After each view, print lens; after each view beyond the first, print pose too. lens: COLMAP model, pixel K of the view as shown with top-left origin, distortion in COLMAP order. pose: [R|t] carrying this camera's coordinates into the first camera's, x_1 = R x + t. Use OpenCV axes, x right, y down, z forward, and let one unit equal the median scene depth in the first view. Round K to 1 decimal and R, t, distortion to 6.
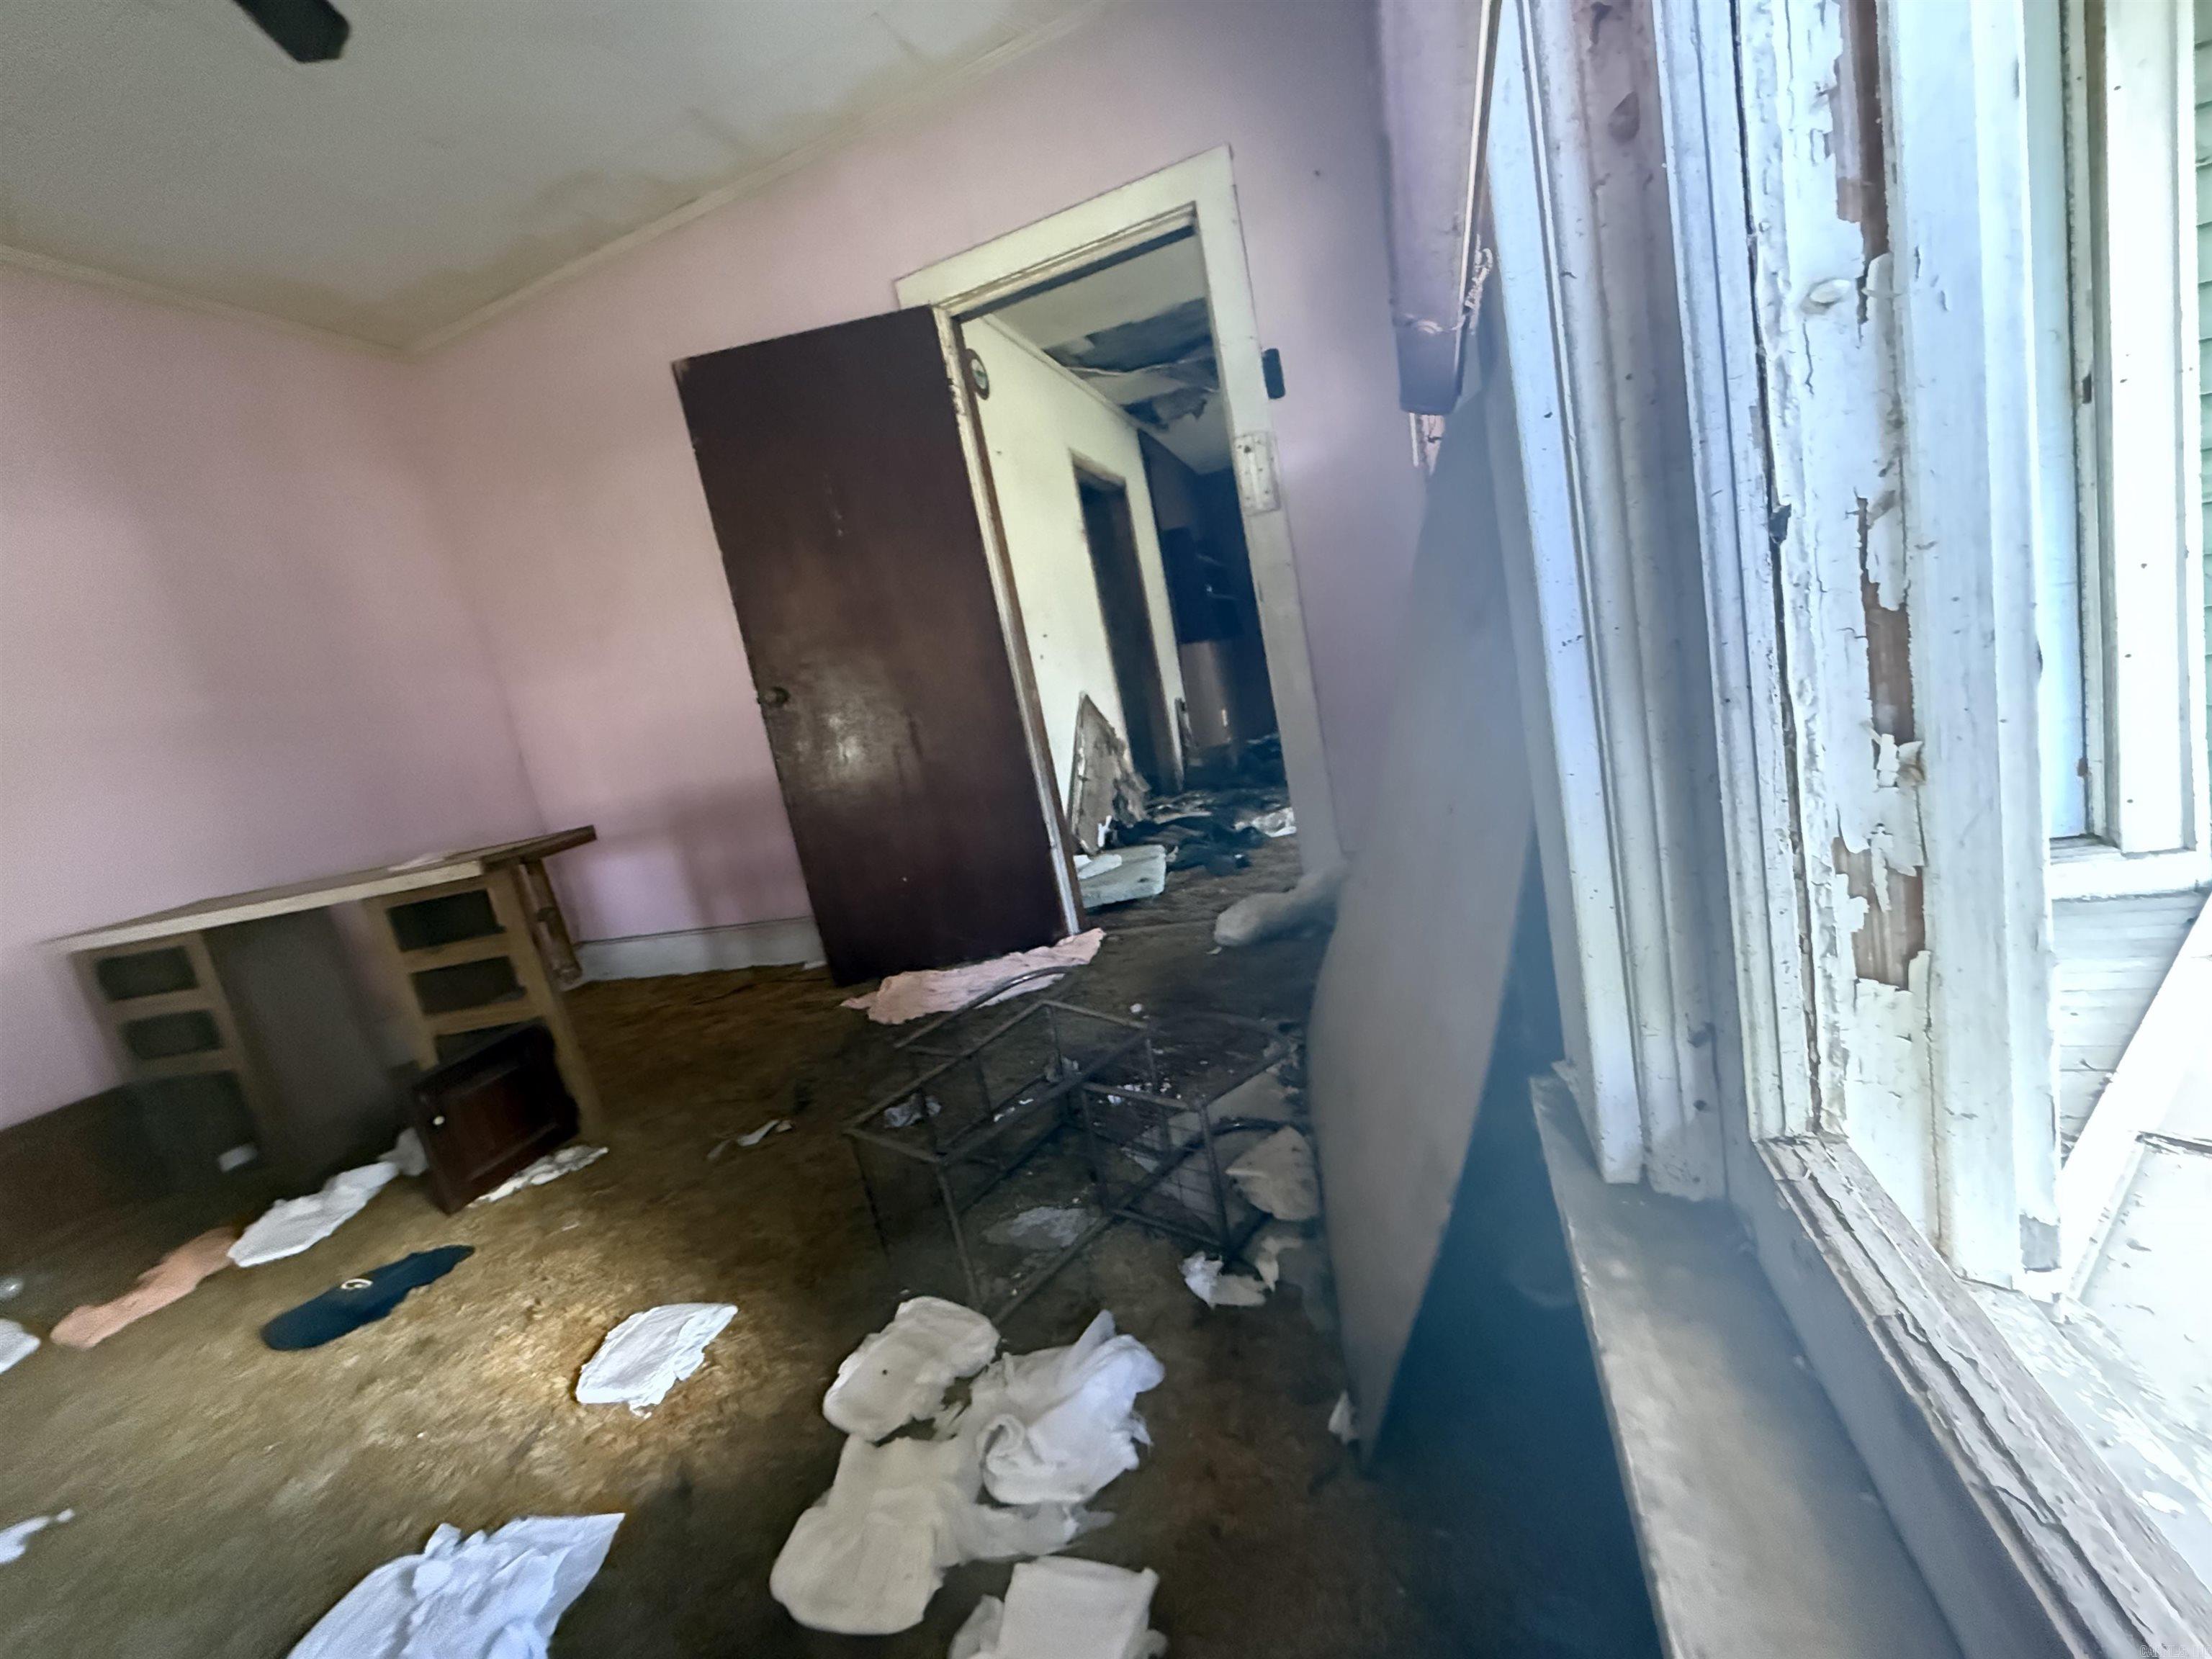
lens RADIAL K [[884.7, 0, 1099.1], [0, 884.7, 823.7], [0, 0, 1]] dist [0.001505, 0.000275]
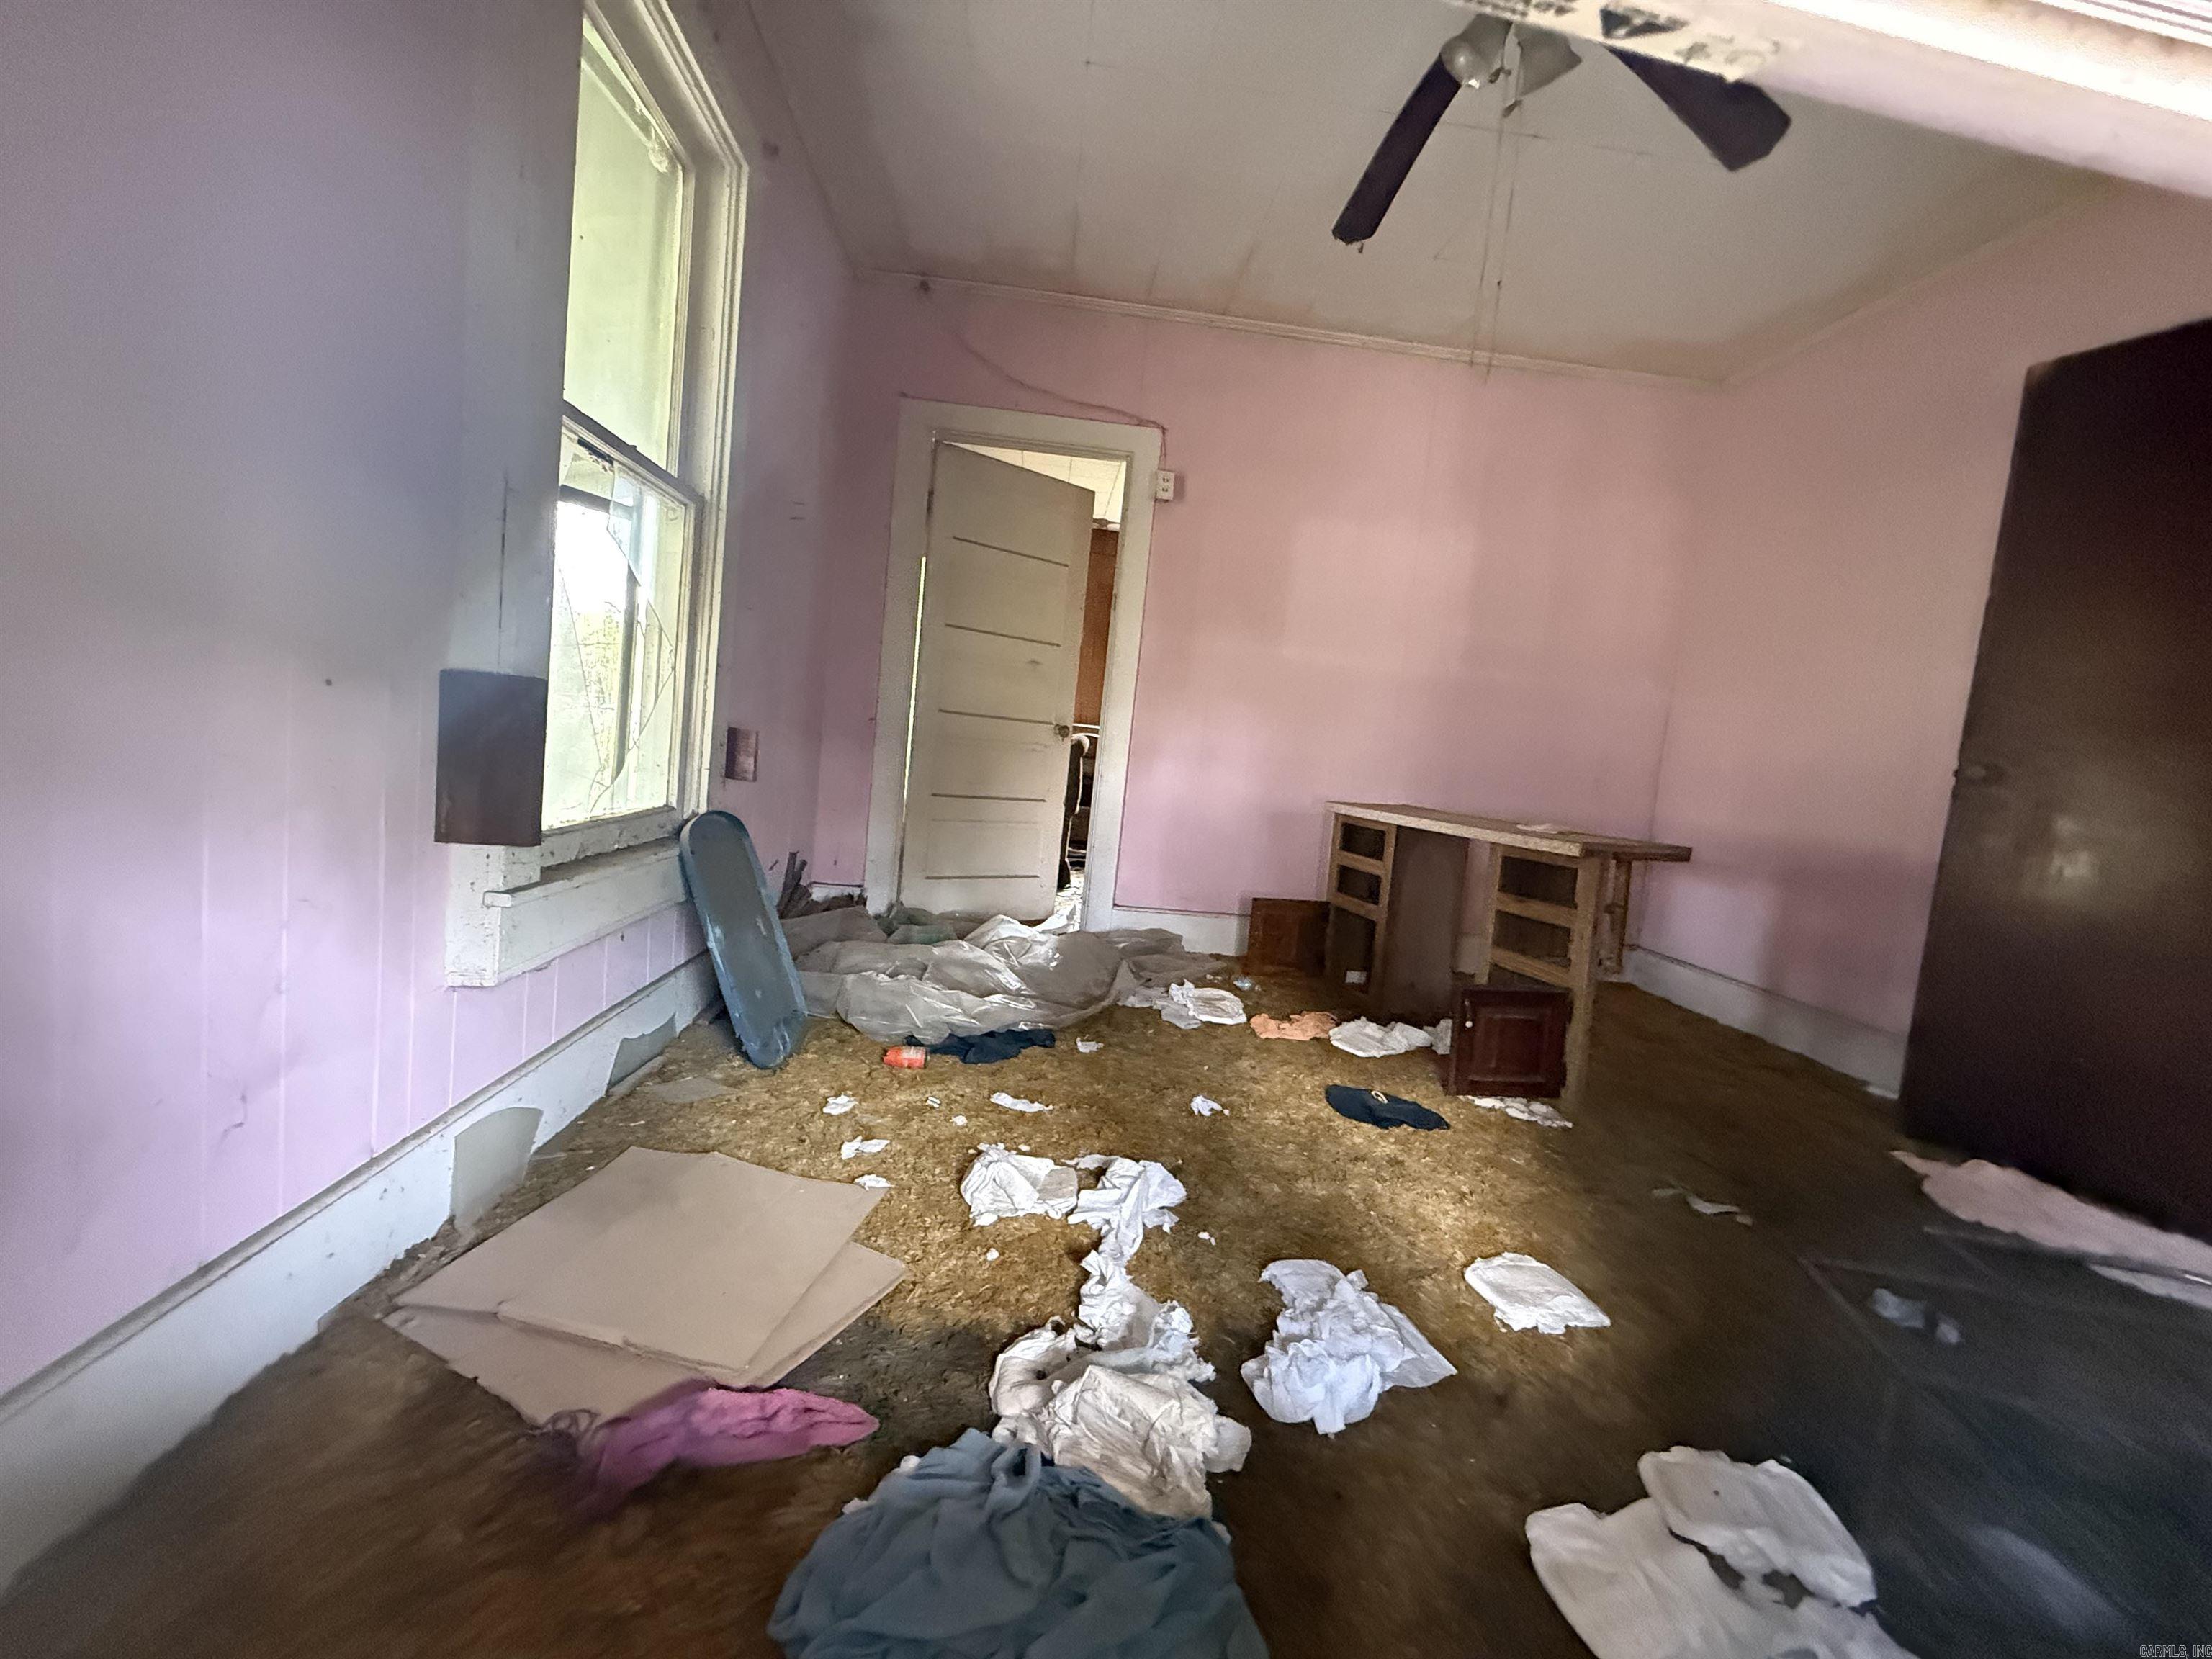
lens RADIAL K [[884.7, 0, 1099.1], [0, 884.7, 823.7], [0, 0, 1]] dist [0.001505, 0.000275]
pose [[0.380105, 0.310094, -0.871414, 0.069225], [-0.308309, 0.930724, 0.196717, -0.017824], [0.872047, 0.193891, 0.449378, -0.087362]]
